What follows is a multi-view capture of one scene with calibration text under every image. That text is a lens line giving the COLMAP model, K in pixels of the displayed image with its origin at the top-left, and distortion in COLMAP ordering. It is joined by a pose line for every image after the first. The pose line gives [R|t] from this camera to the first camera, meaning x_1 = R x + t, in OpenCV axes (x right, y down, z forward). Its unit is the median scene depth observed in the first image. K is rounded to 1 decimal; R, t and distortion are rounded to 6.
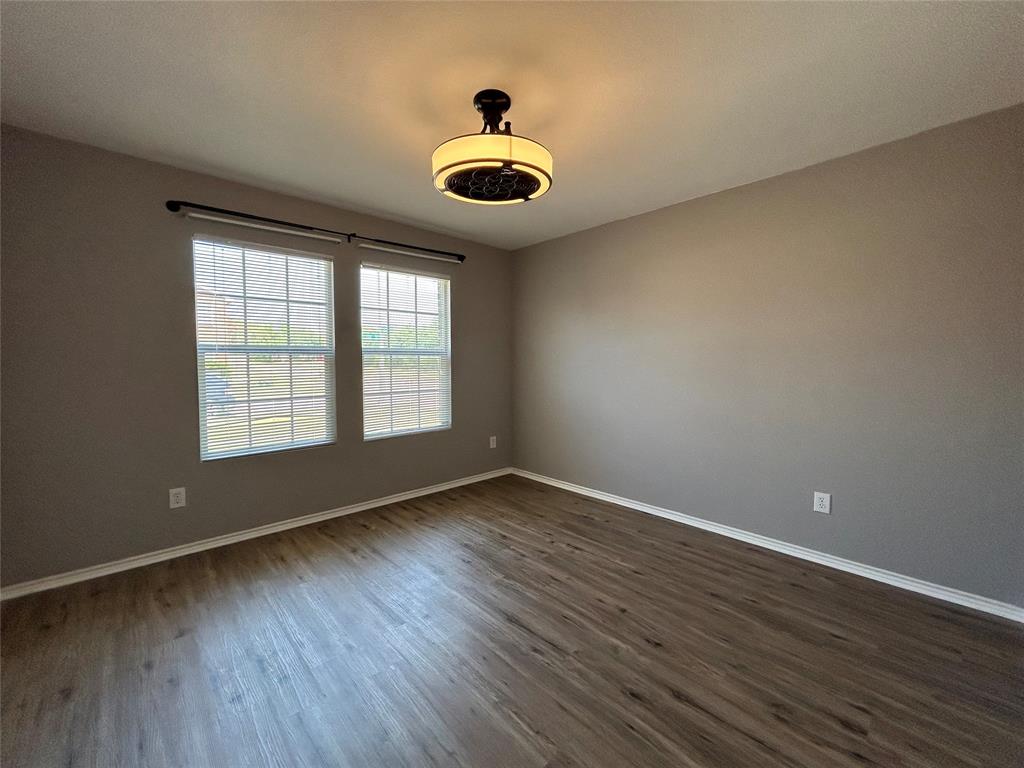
lens RADIAL K [[413.5, 0, 510.4], [0, 413.5, 384.5], [0, 0, 1]] dist [-0.002492, 0.001596]
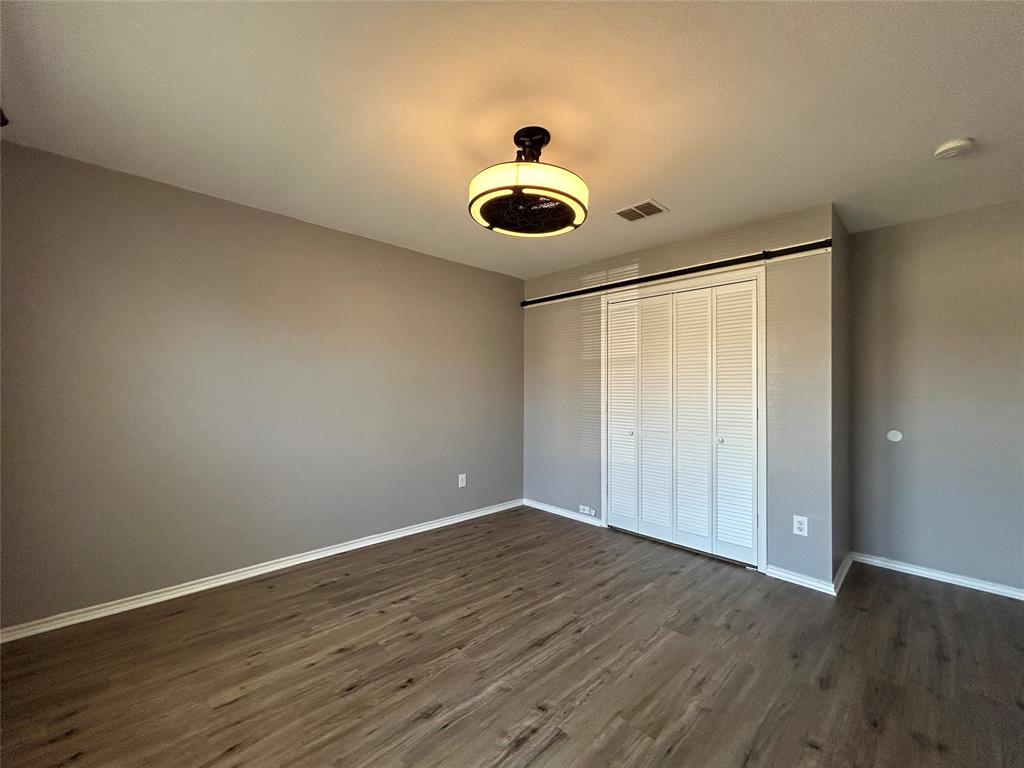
lens RADIAL K [[413.5, 0, 507.9], [0, 413.5, 388.3], [0, 0, 1]] dist [-0.002492, 0.001596]
pose [[-0.010522, 0.001485, 0.999944, -0.770472], [0.048256, 0.998835, -0.000976, -0.049093], [-0.998780, 0.048243, -0.010582, 0.800003]]
